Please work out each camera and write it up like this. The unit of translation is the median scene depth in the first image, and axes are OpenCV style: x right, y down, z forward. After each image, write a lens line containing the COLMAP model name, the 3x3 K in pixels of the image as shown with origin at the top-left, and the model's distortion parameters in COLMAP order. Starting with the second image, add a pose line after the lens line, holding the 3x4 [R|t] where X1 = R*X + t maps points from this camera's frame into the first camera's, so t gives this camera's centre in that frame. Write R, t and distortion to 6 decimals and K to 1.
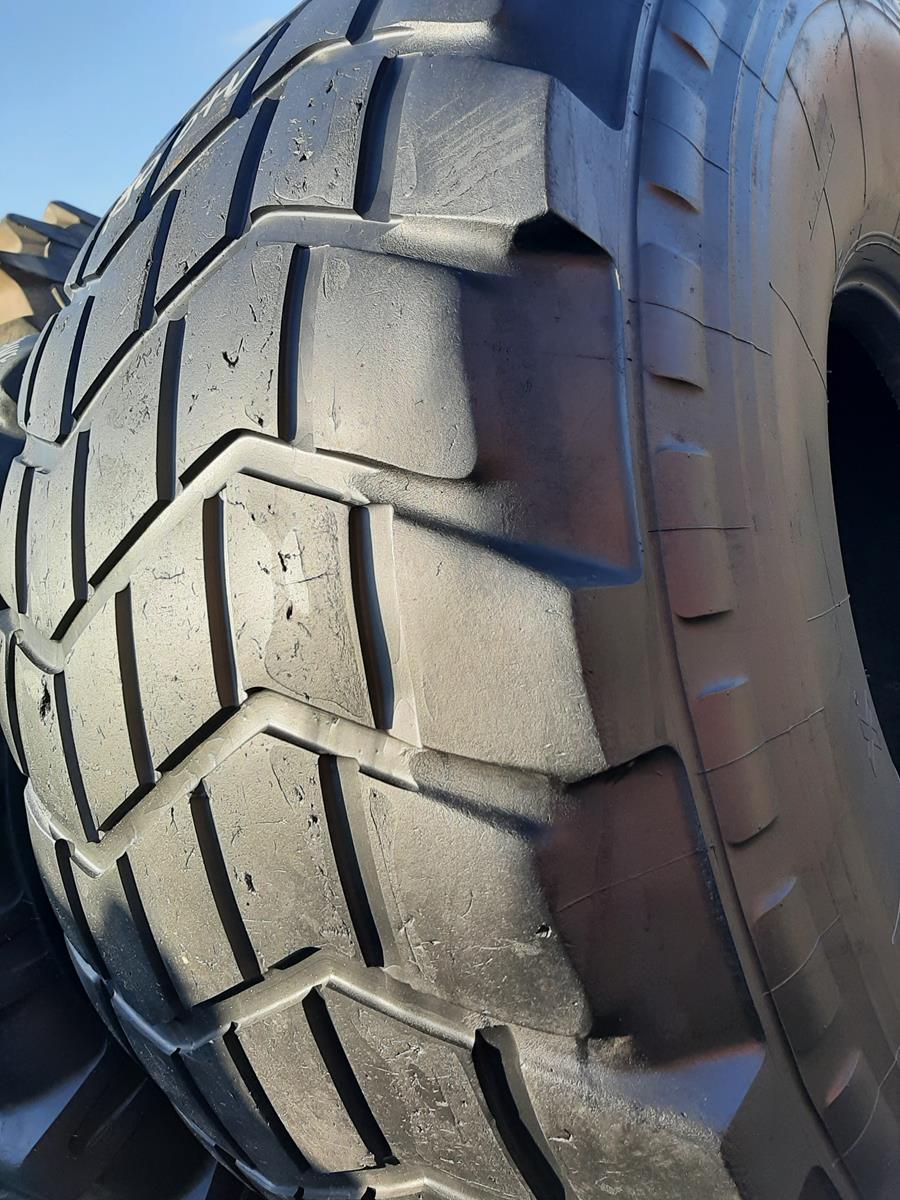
lens RADIAL K [[936.2, 0, 450.0], [0, 936.2, 600.0], [0, 0, 1]] dist [0.072214, -0.171198]
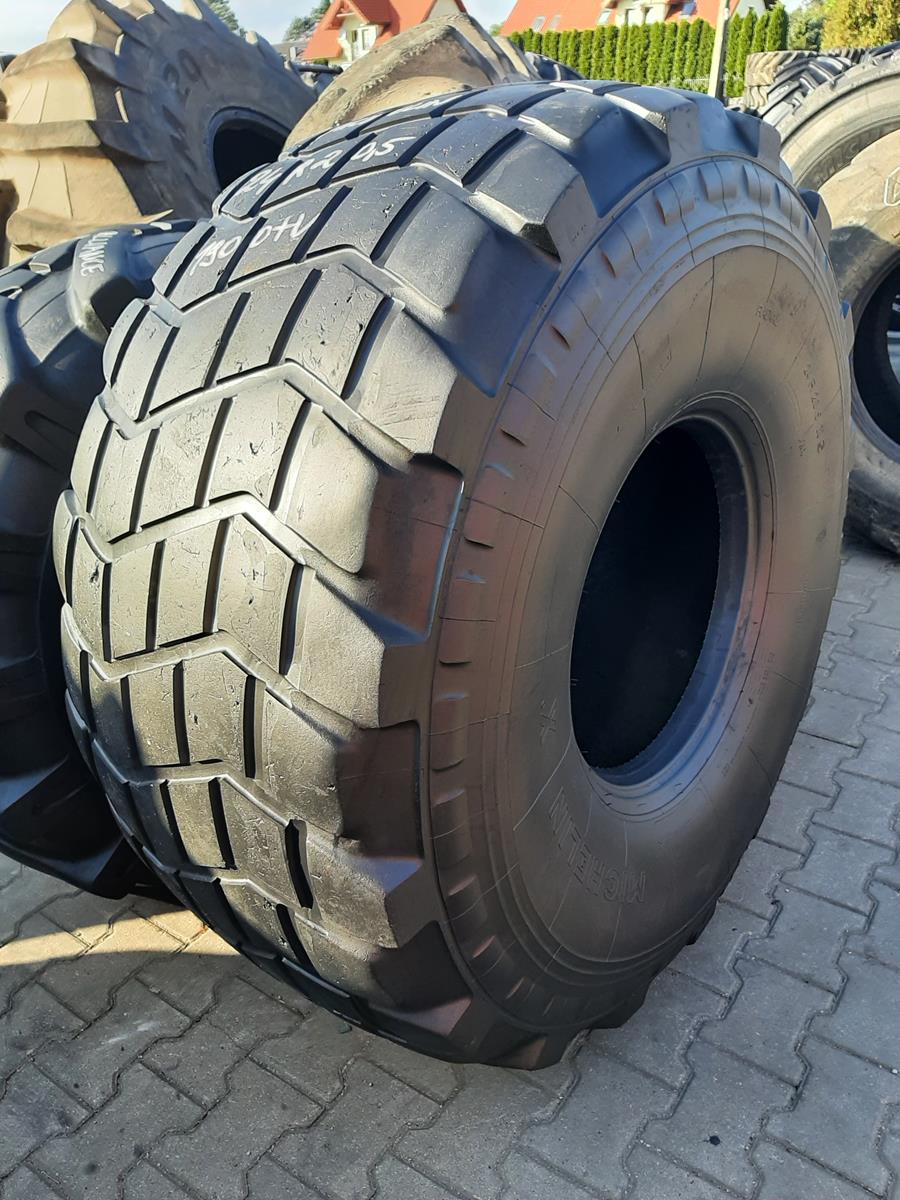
lens RADIAL K [[878.0, 0, 450.0], [0, 878.0, 600.0], [0, 0, 1]] dist [0.054422, -0.139004]
pose [[0.956991, 0.271072, 0.103385, 0.032019], [-0.286515, 0.939044, 0.190013, -0.450120], [-0.045576, -0.211462, 0.976323, -0.776759]]
